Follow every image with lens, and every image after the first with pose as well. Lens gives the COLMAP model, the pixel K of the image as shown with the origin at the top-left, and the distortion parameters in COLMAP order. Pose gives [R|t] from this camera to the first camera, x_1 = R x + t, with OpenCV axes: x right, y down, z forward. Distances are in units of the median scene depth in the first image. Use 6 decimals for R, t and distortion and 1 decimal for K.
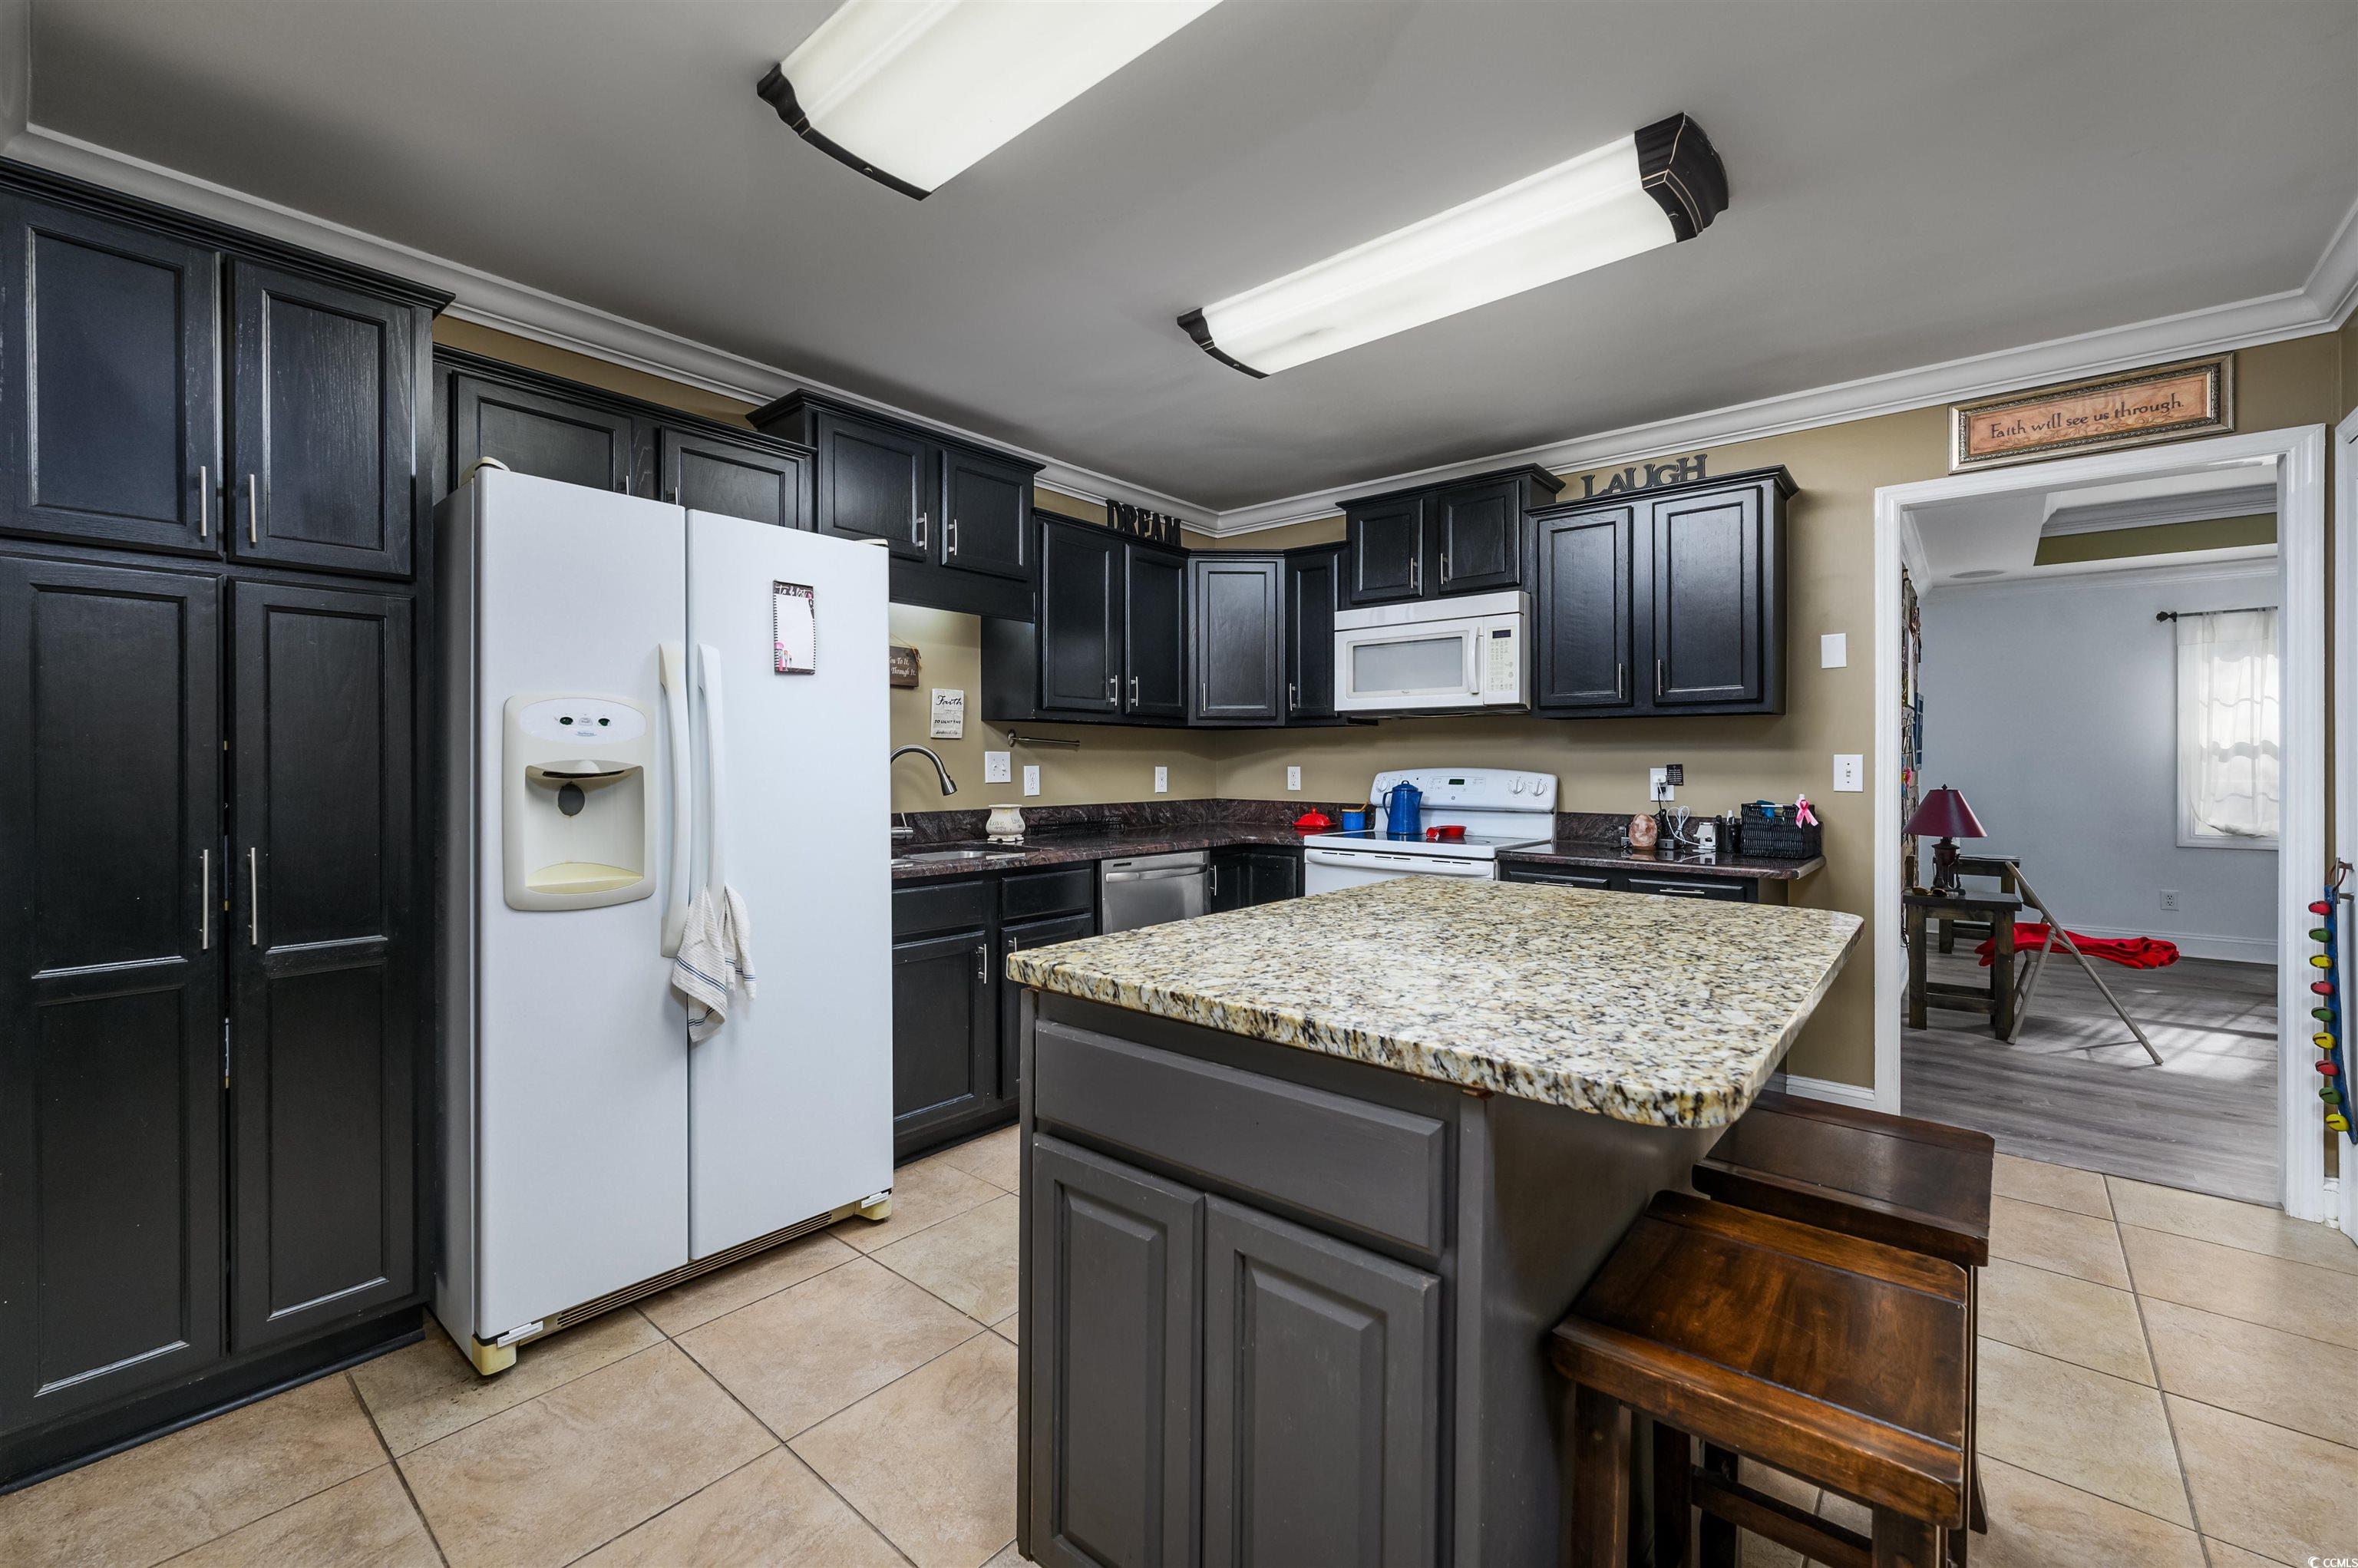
lens RADIAL K [[967.1, 0, 1176.9], [0, 967.1, 768.4], [0, 0, 1]] dist [-0.000059, 0.000027]
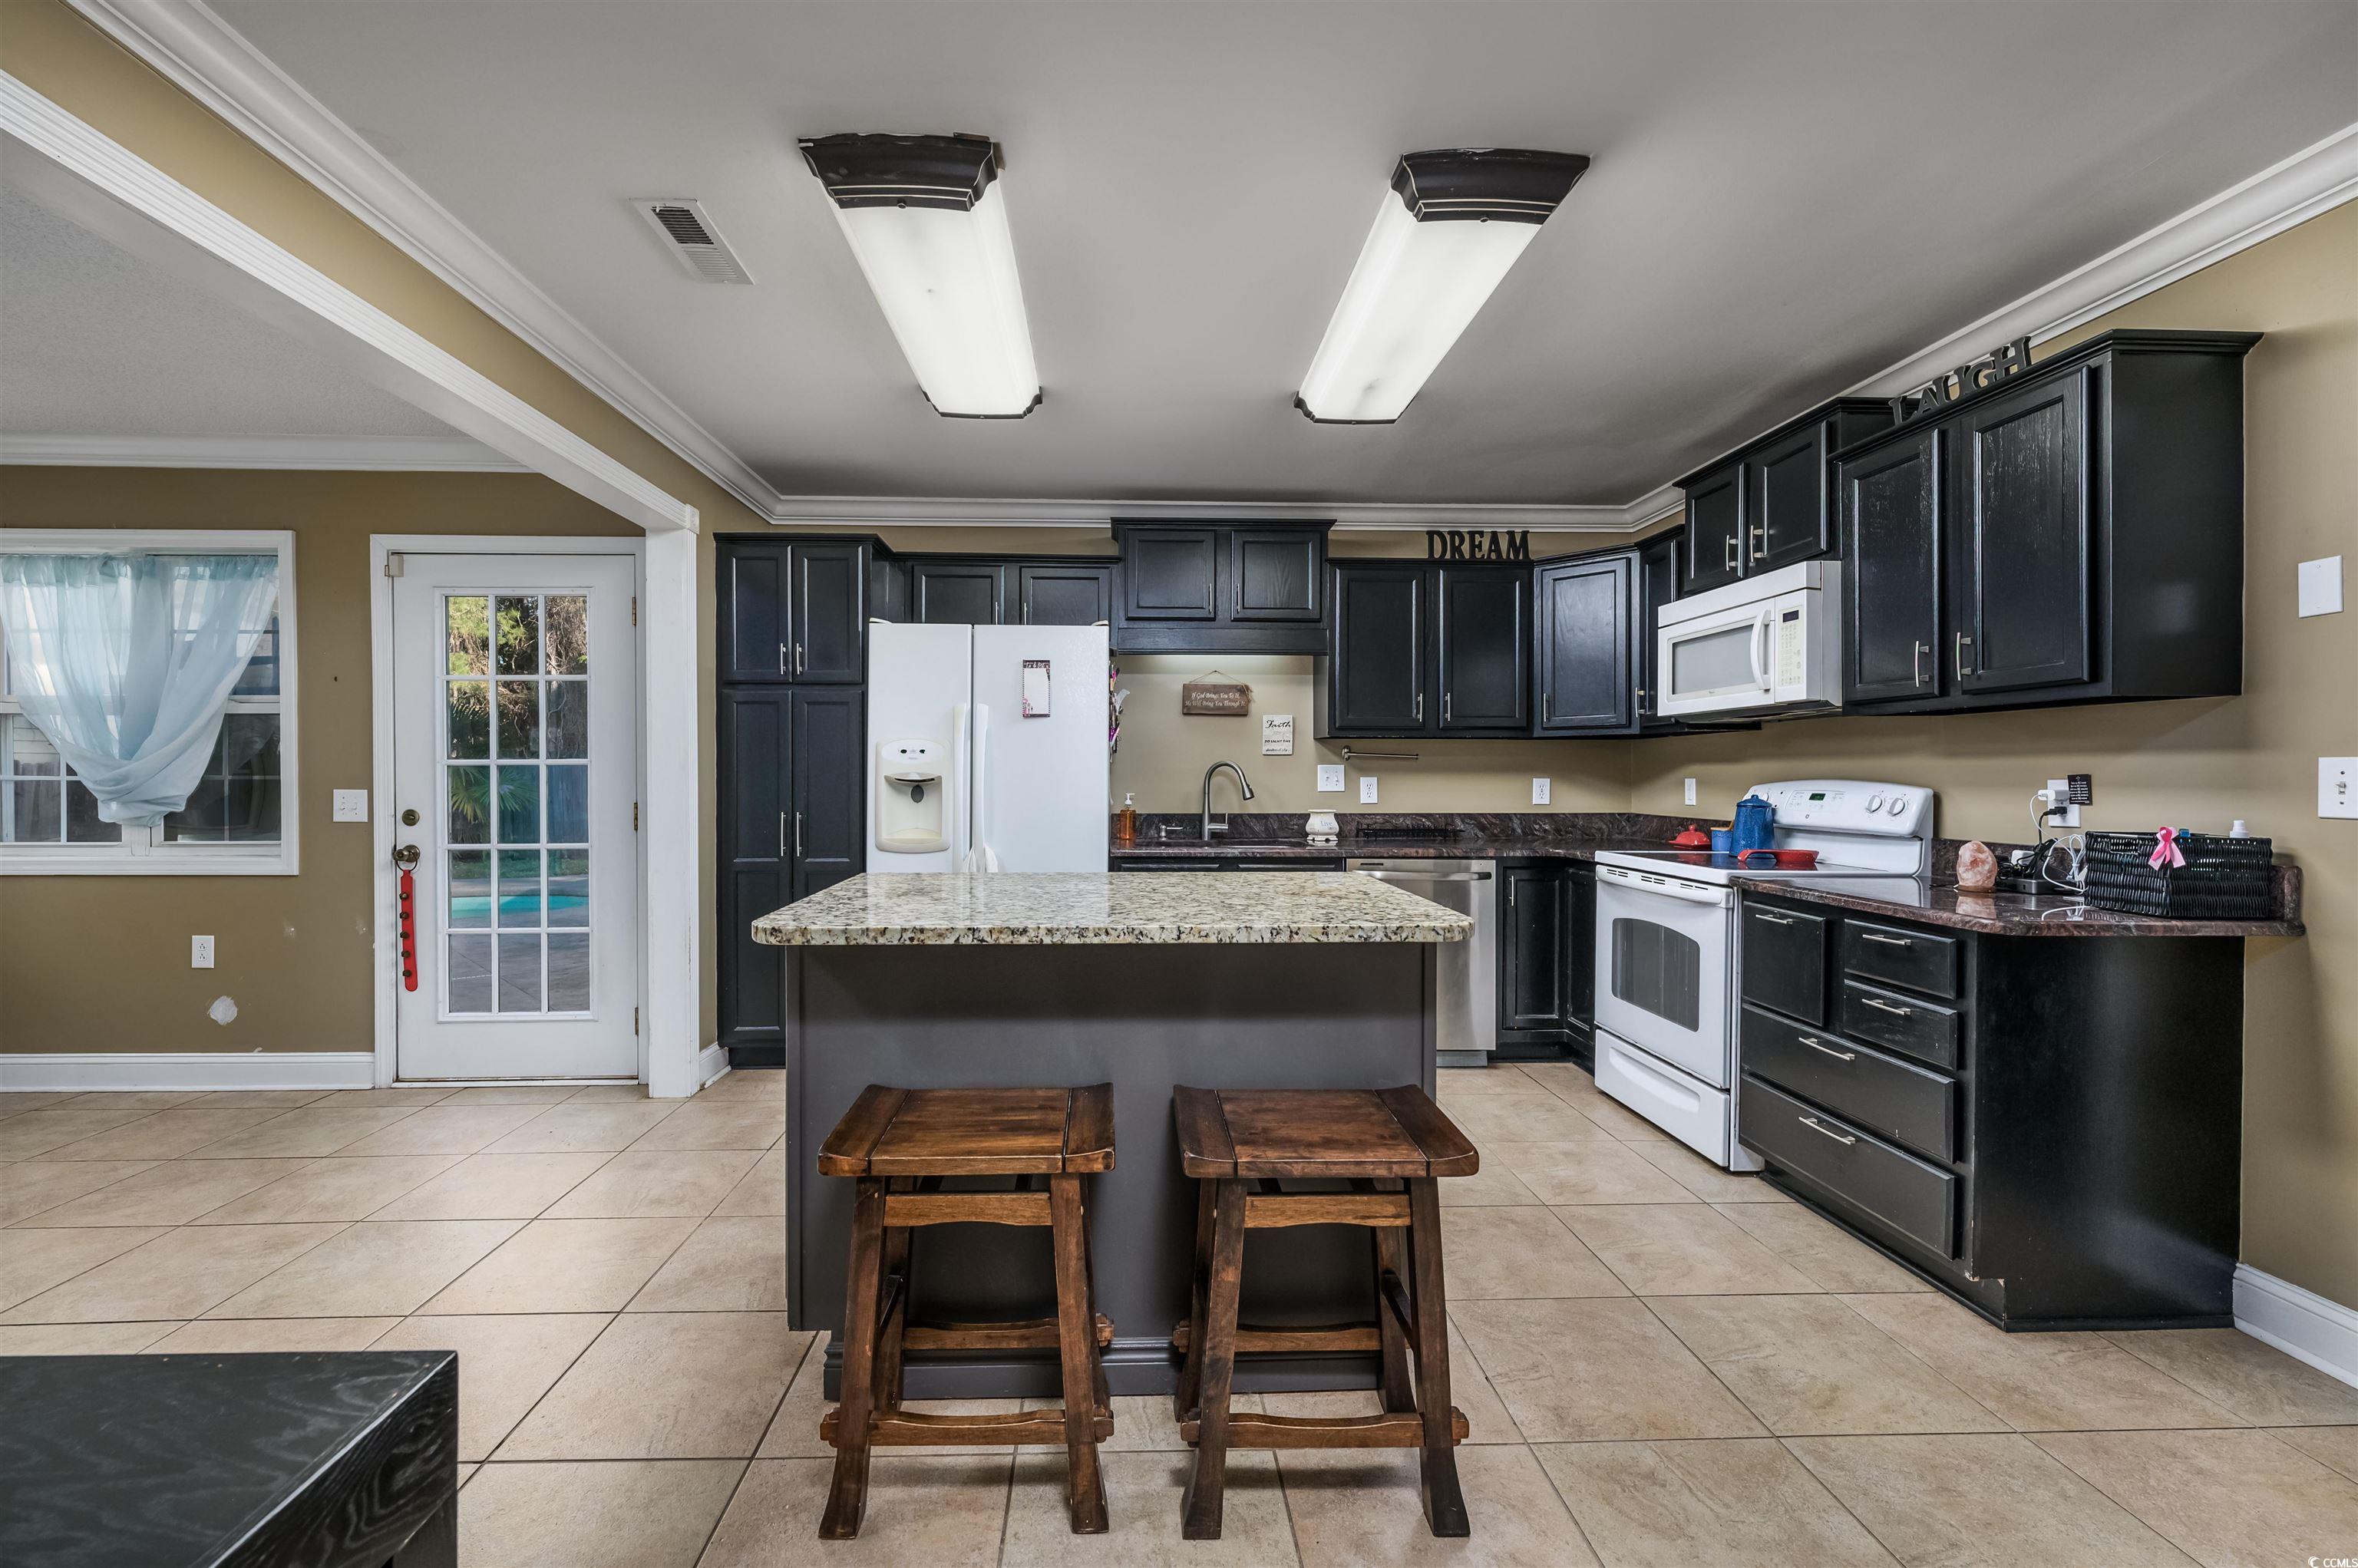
lens RADIAL K [[962.9, 0, 1141.3], [0, 962.9, 780.4], [0, 0, 1]] dist [-0.000031, 0.000093]
pose [[0.677674, 0.002081, -0.735359, 0.536943], [-0.003804, 0.999993, -0.000676, 0.003085], [0.735352, 0.003255, 0.677677, 0.037683]]
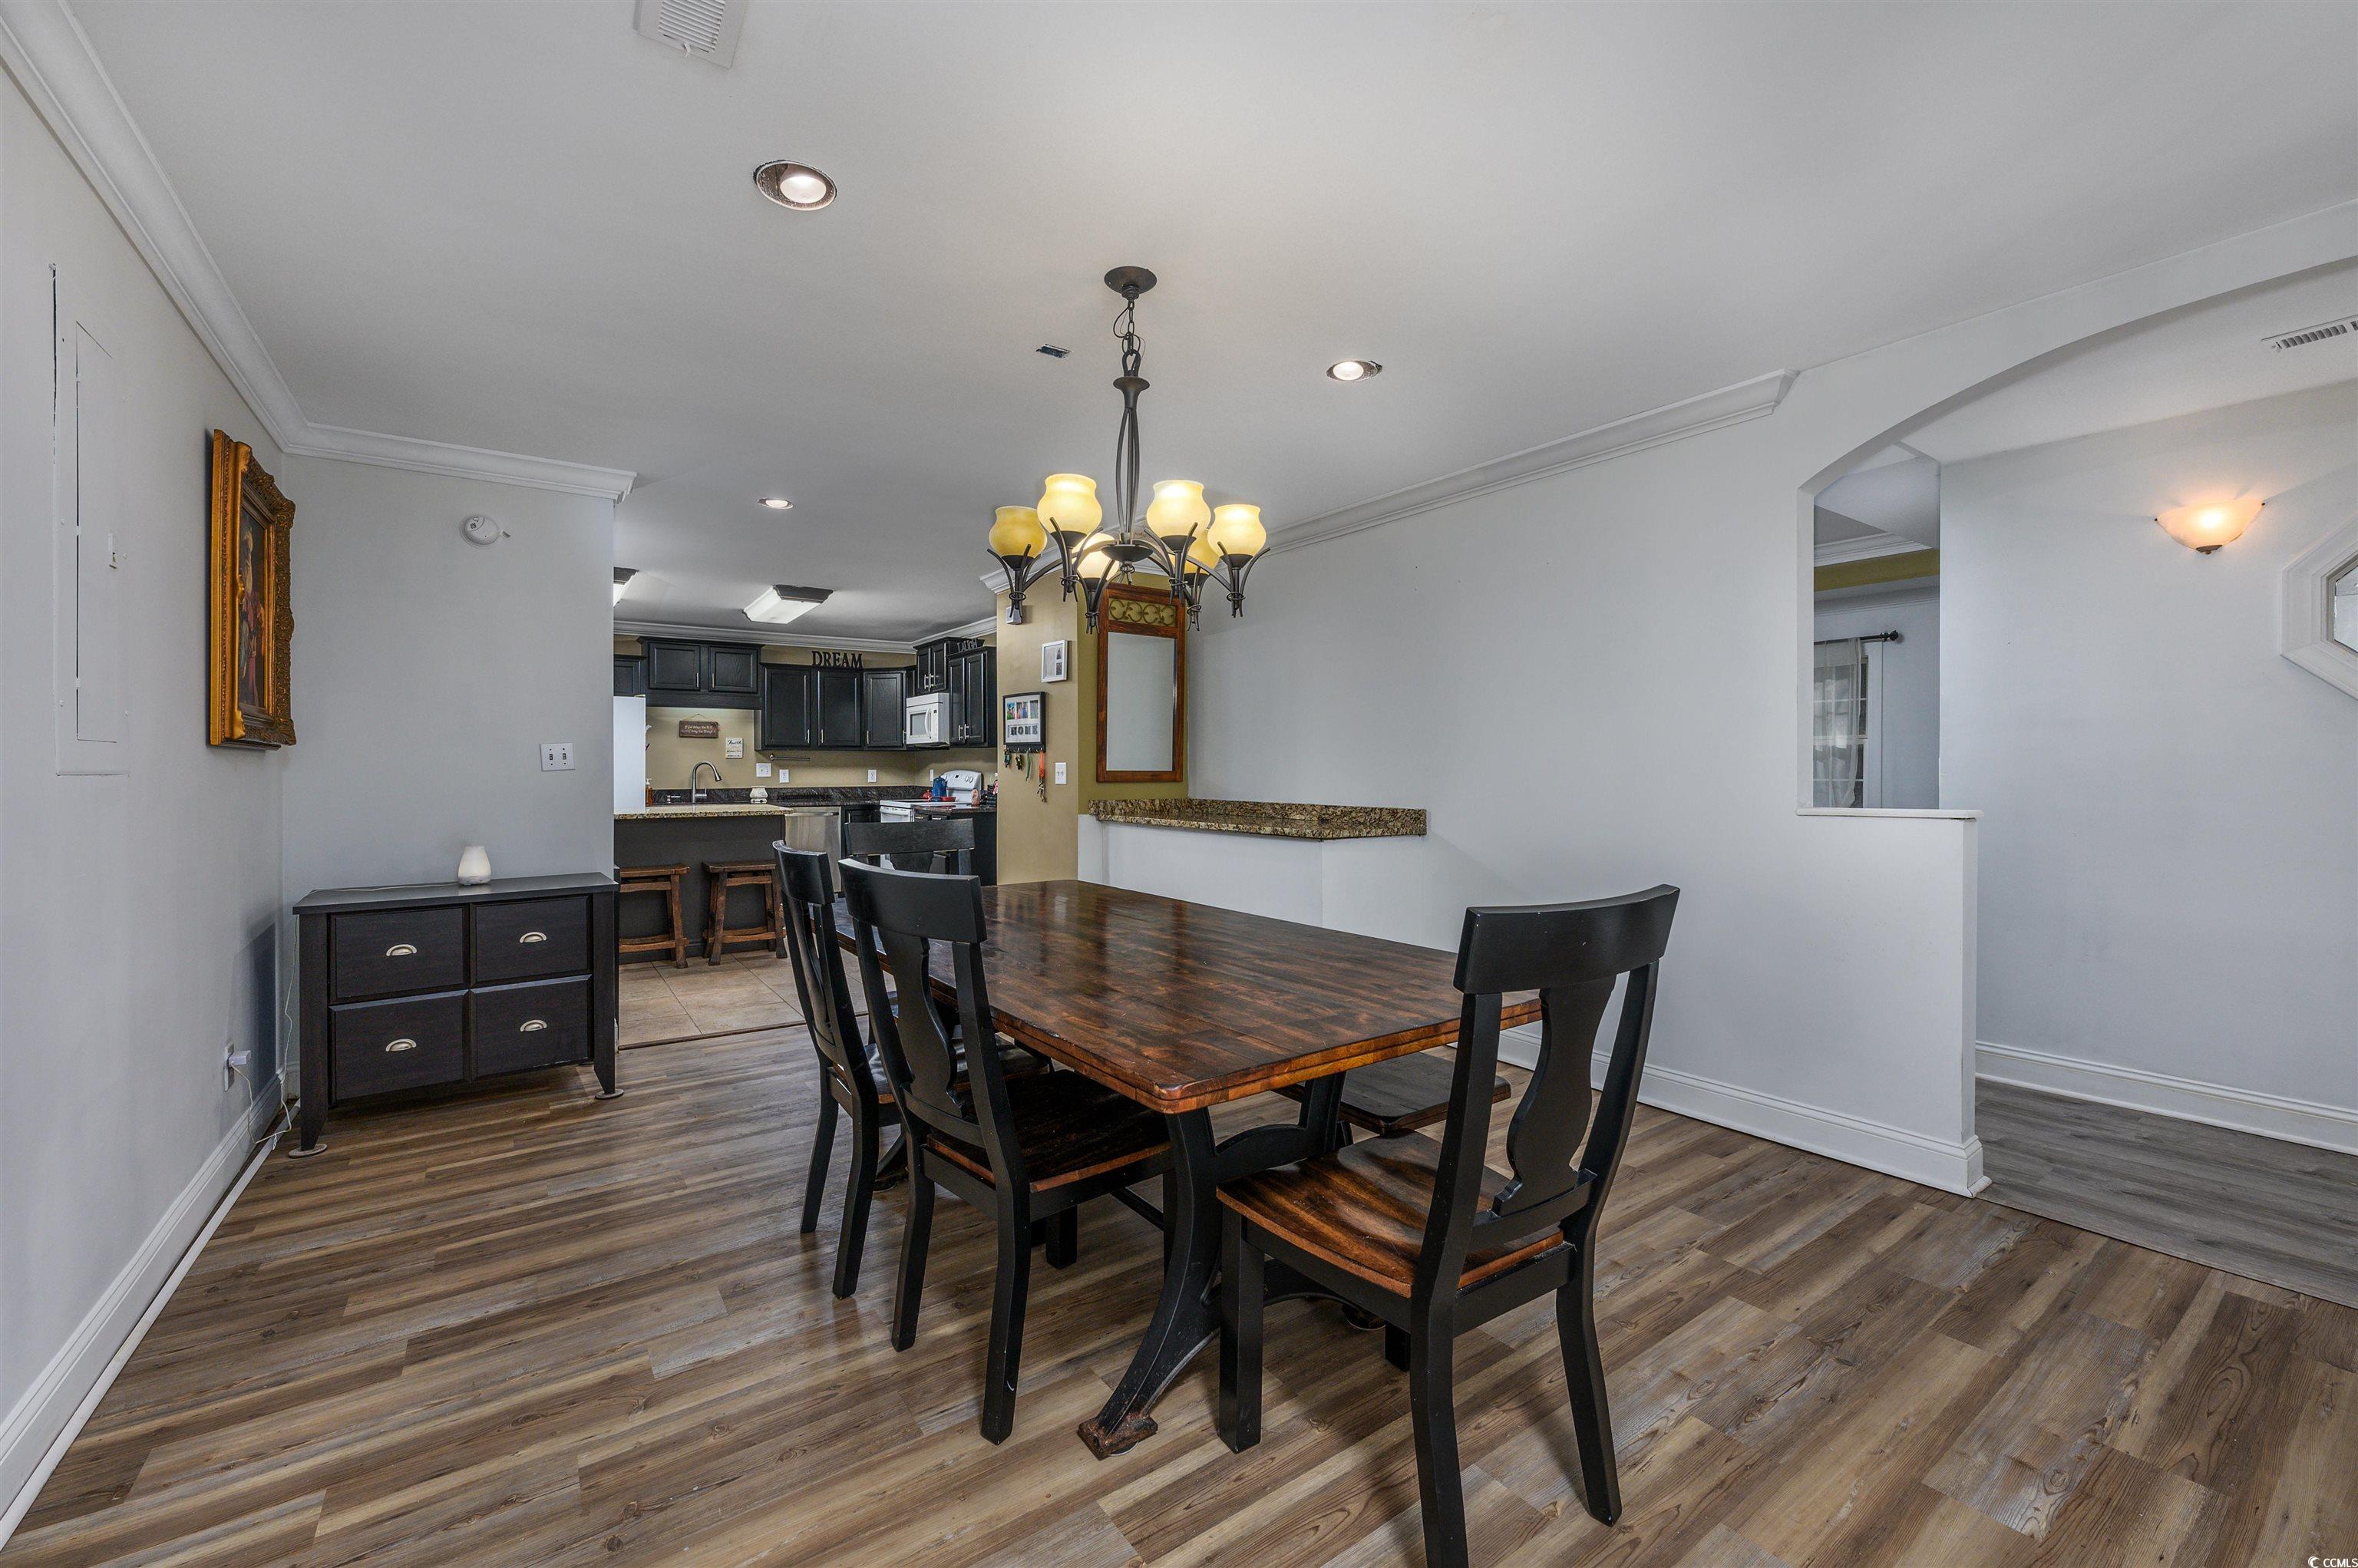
lens RADIAL K [[952.7, 0, 1183.8], [0, 952.7, 777.1], [0, 0, 1]] dist [0.000534, 0.004686]
pose [[0.969713, -0.002379, -0.244236, 1.390792], [0.002261, 0.999997, -0.000762, 0.019721], [0.244237, 0.000187, 0.969716, -0.999122]]
